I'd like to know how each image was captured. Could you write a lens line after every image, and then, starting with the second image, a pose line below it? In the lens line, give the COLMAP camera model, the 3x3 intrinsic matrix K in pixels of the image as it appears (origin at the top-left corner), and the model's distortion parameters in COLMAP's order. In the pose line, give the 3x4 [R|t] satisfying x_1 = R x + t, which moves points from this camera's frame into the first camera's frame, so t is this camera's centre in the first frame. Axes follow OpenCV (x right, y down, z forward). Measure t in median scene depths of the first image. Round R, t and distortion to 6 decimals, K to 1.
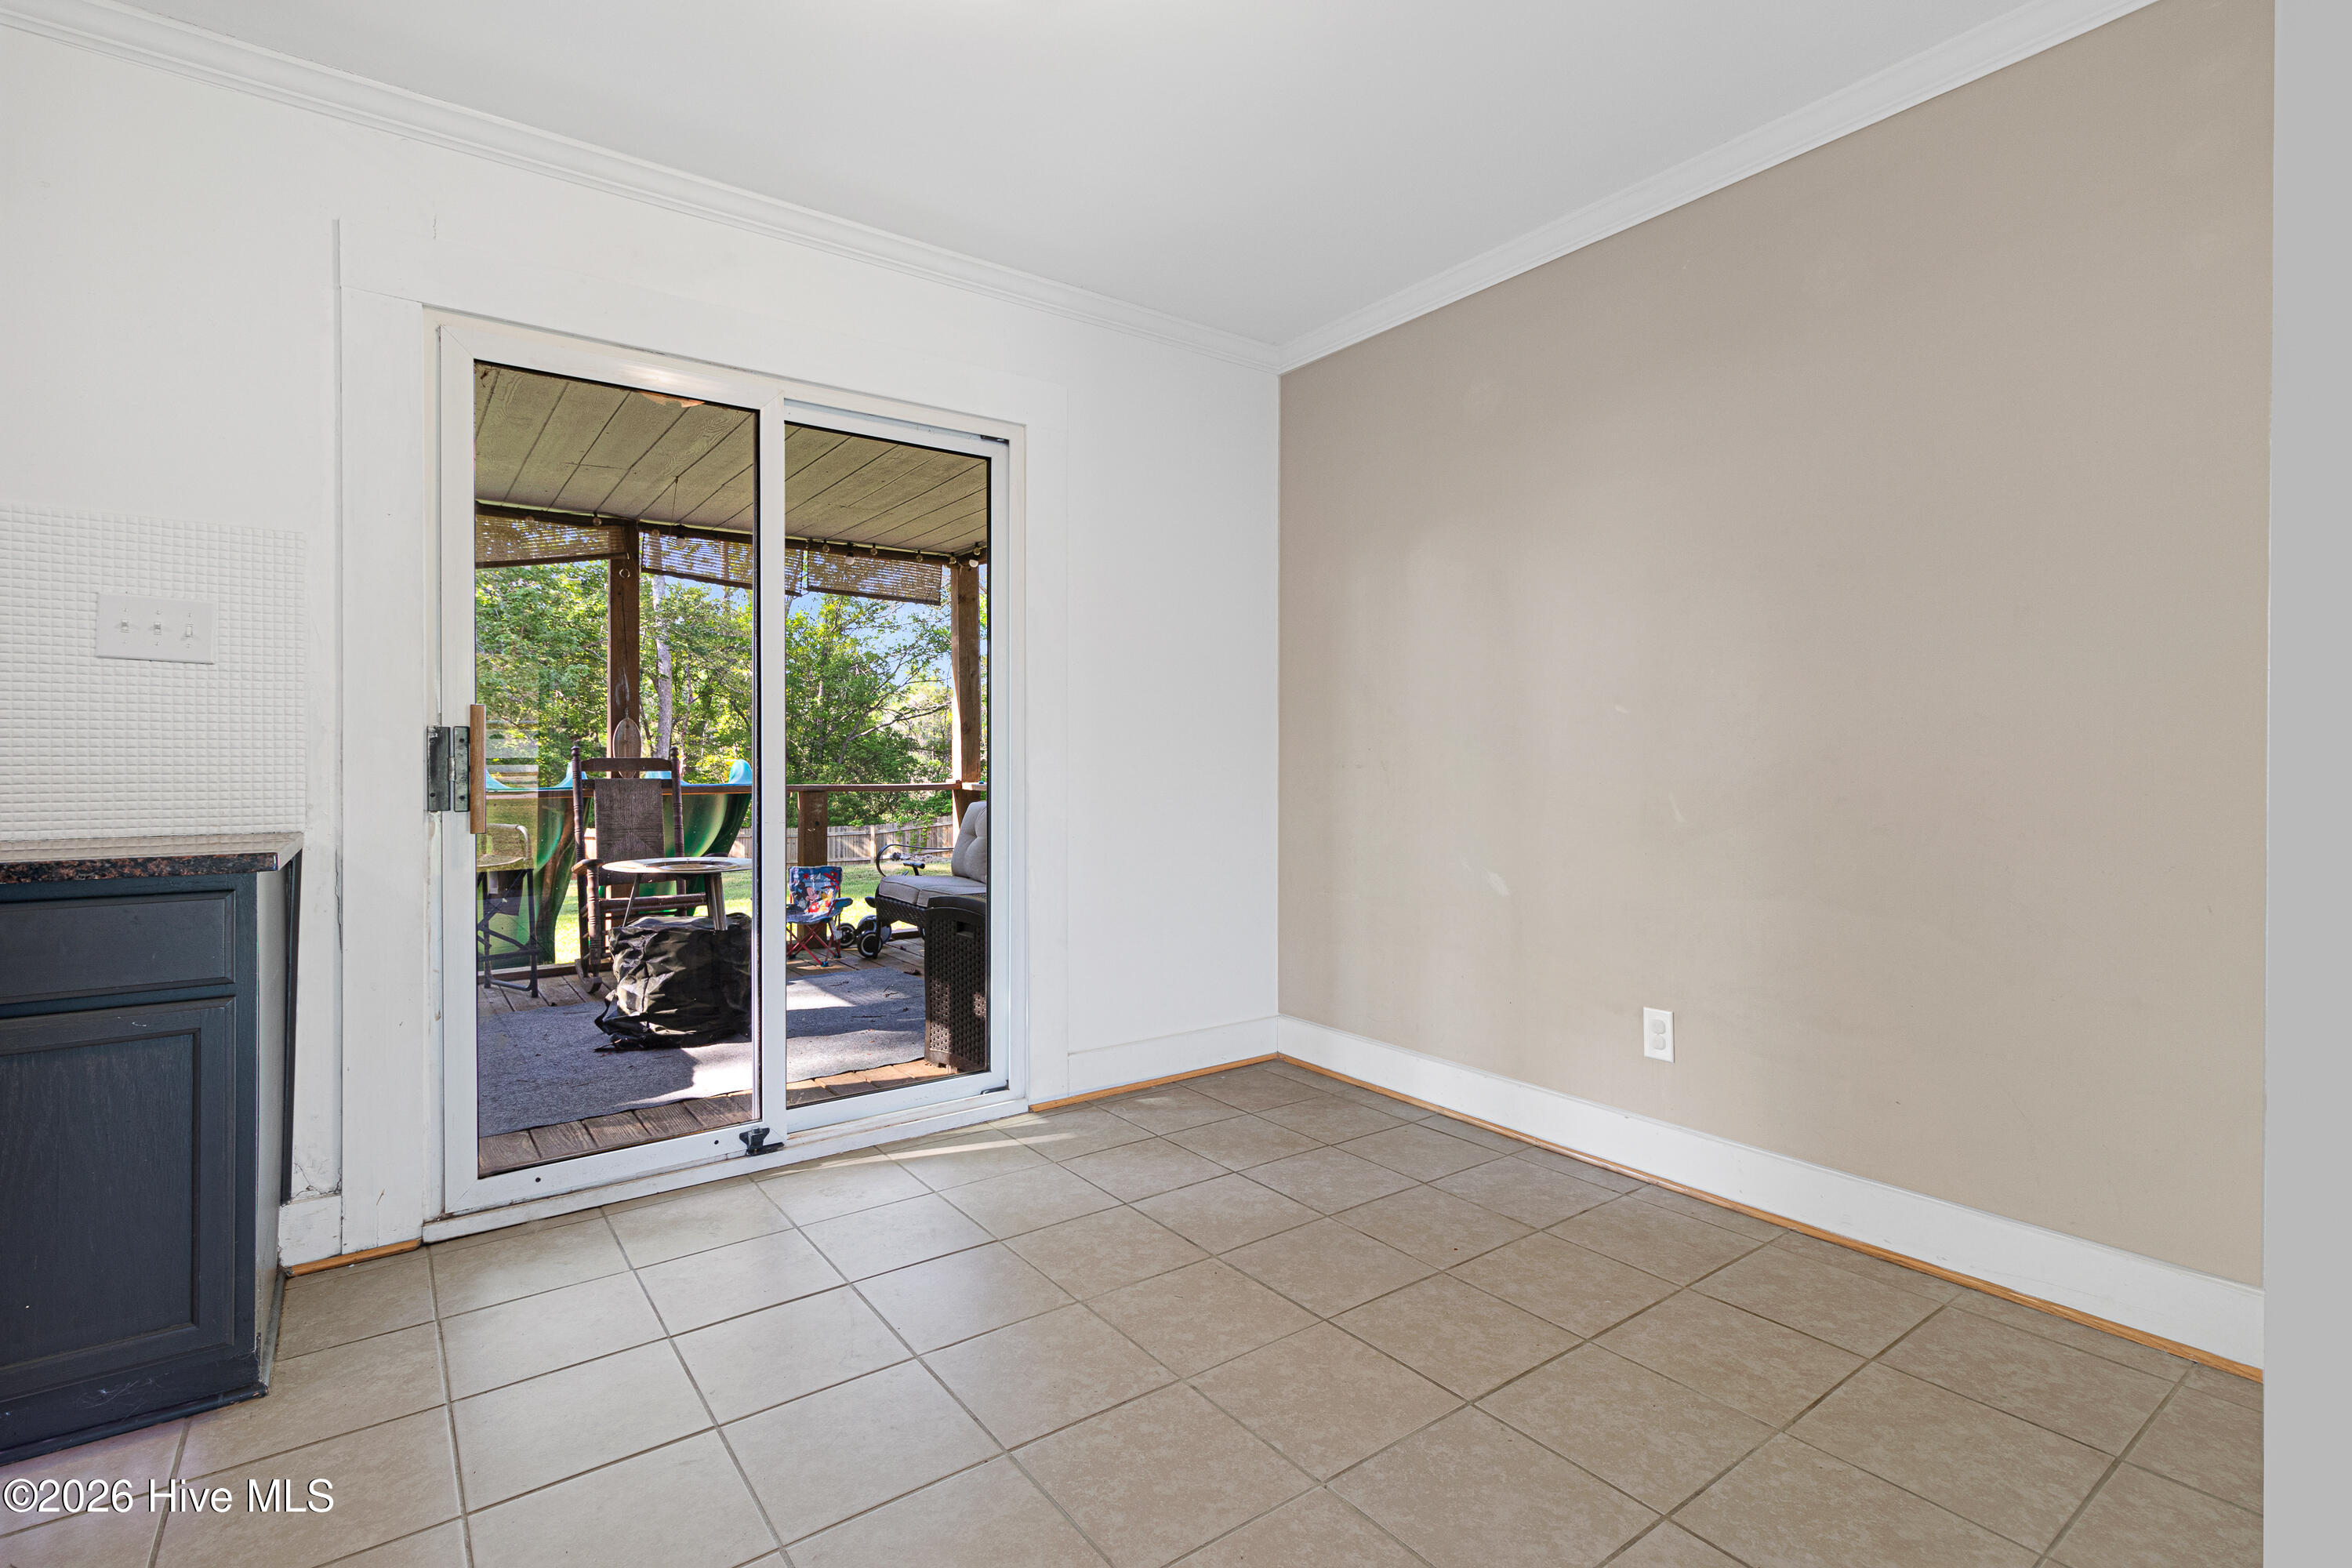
lens RADIAL K [[1119.4, 0, 1126.4], [0, 1119.4, 764.6], [0, 0, 1]] dist [0.006534, -0.000081]
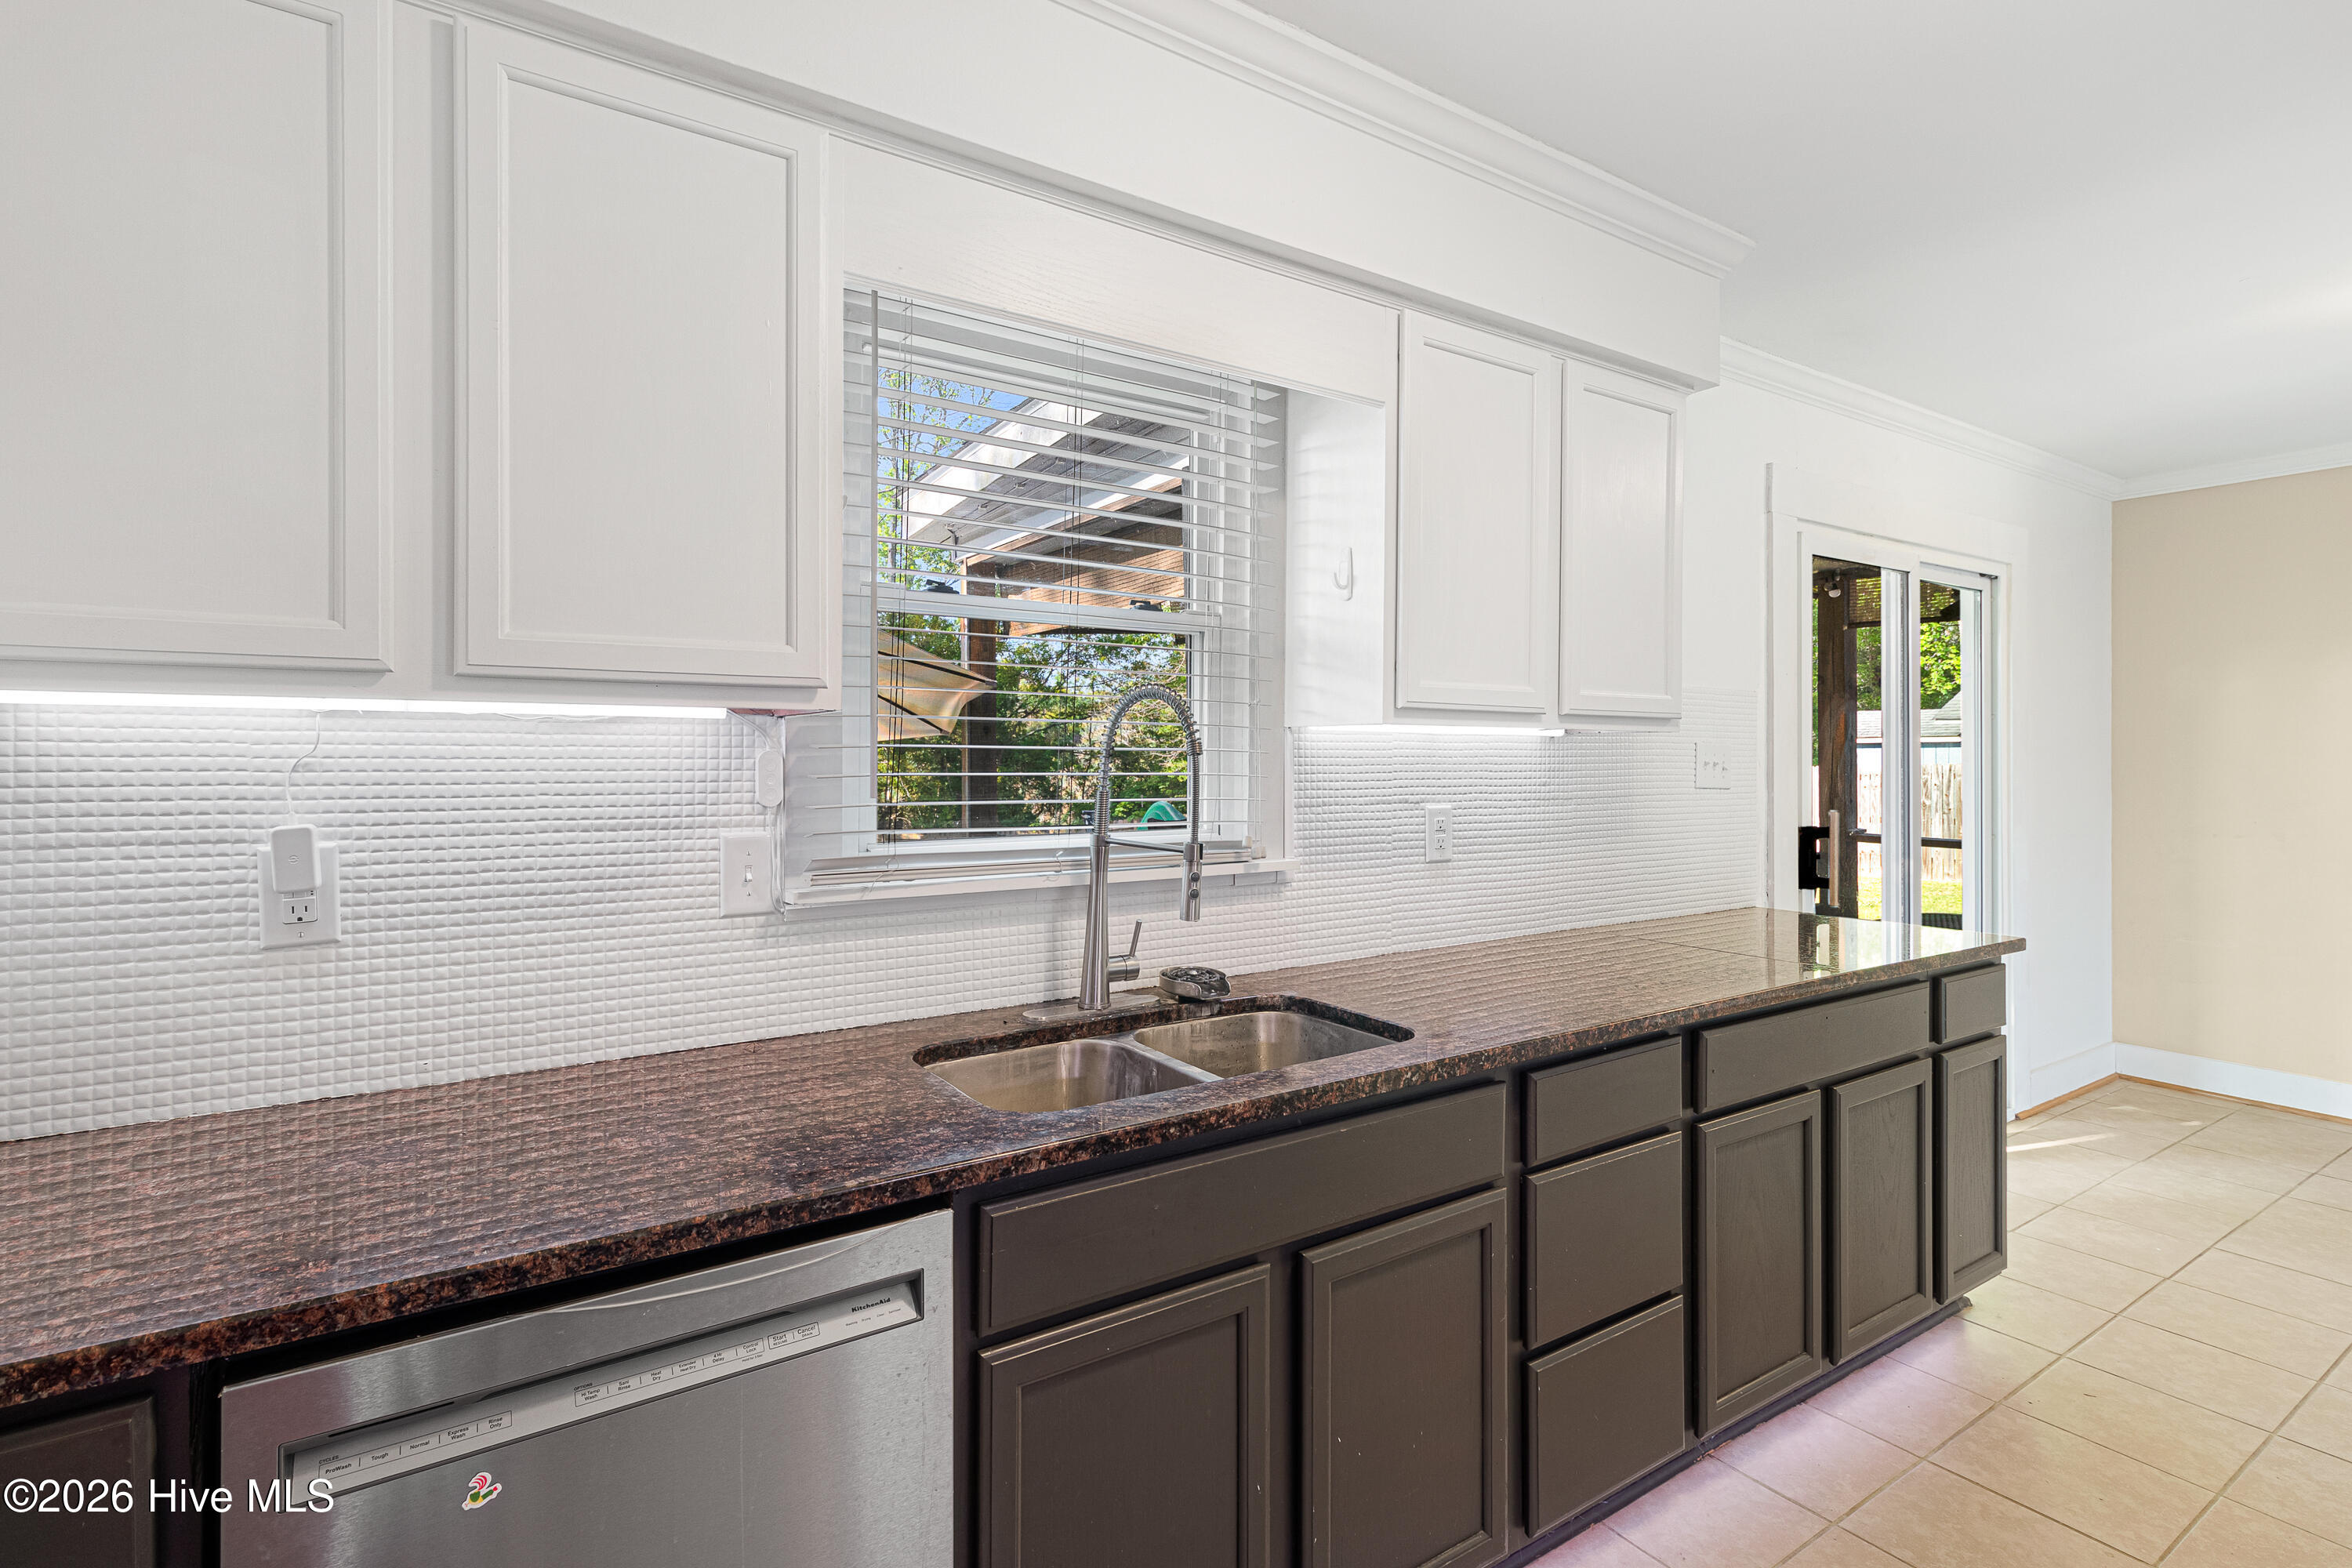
lens RADIAL K [[1100.0, 0, 1150.3], [0, 1100.0, 756.0], [0, 0, 1]] dist [0.002576, 0.000578]
pose [[0.998352, -0.000606, -0.057384, -1.155723], [0.000171, 0.999971, -0.007587, -0.096958], [0.057387, 0.007565, 0.998323, -0.326027]]
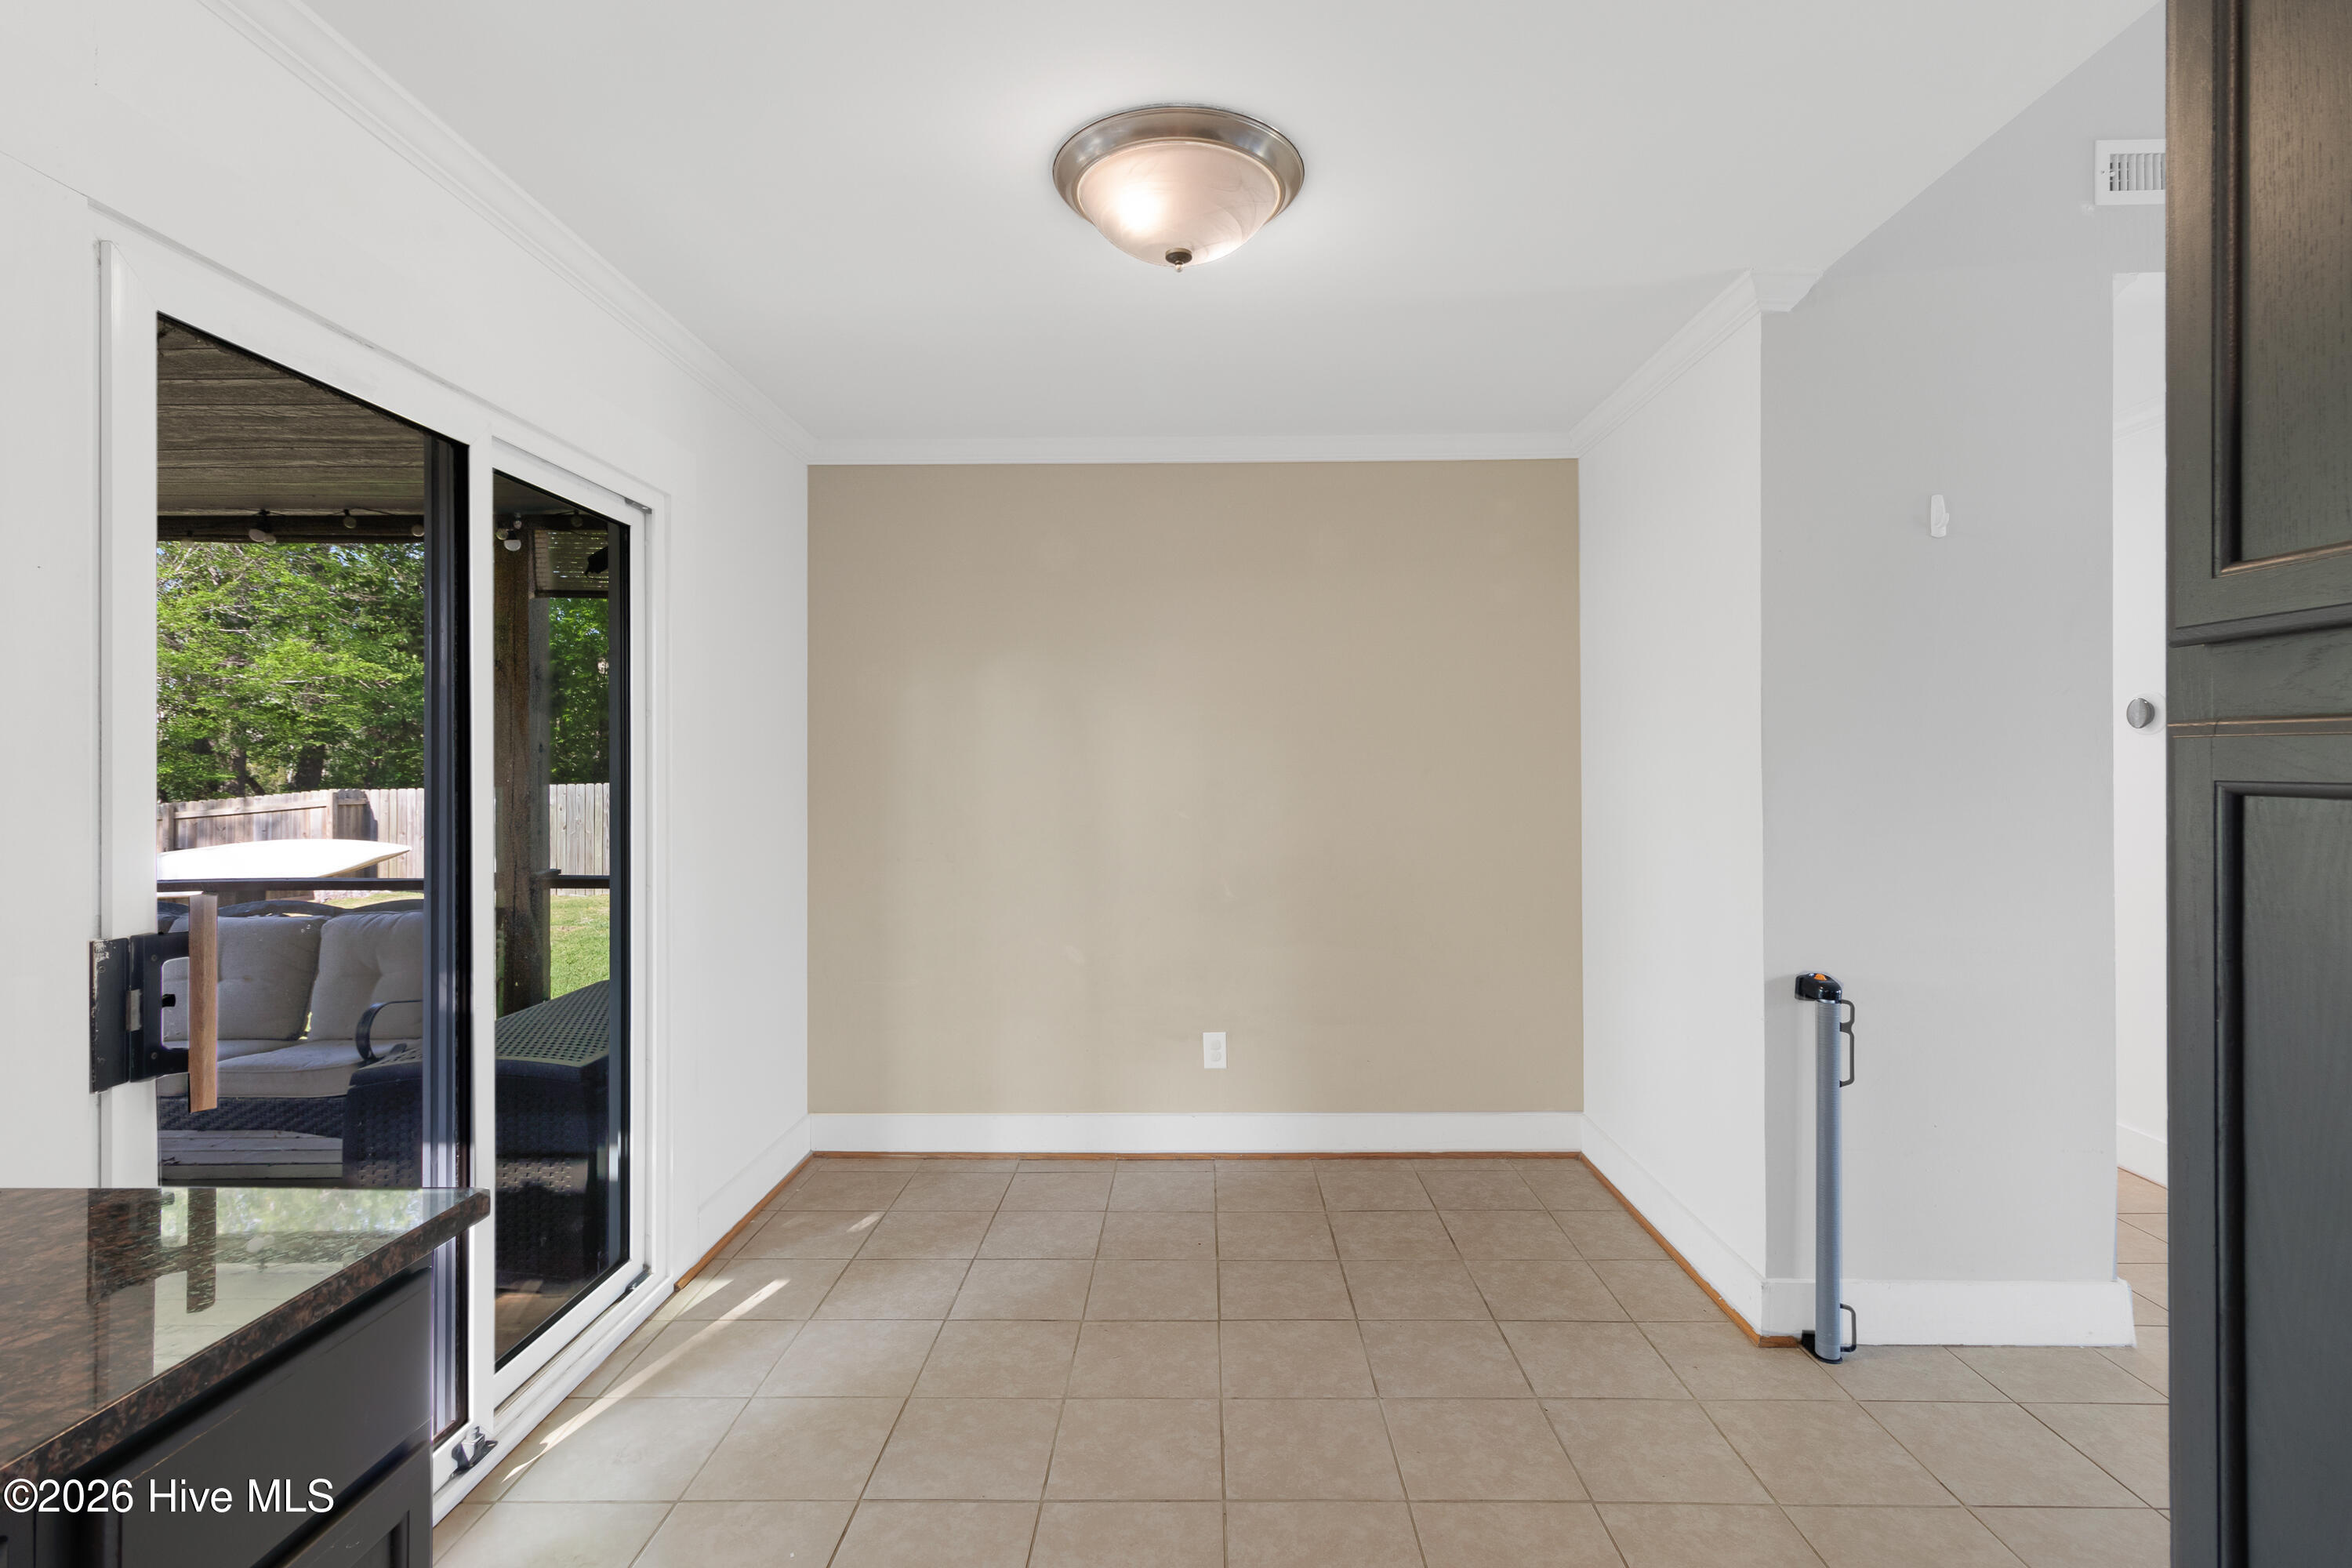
lens RADIAL K [[1139.0, 0, 1219.4], [0, 1139.0, 763.8], [0, 0, 1]] dist [-0.000023, -0.000087]
pose [[0.577280, 0.003013, 0.816541, -0.668567], [0.007917, 0.999926, -0.009287, -0.100331], [-0.816508, 0.011826, 0.577213, 0.174513]]
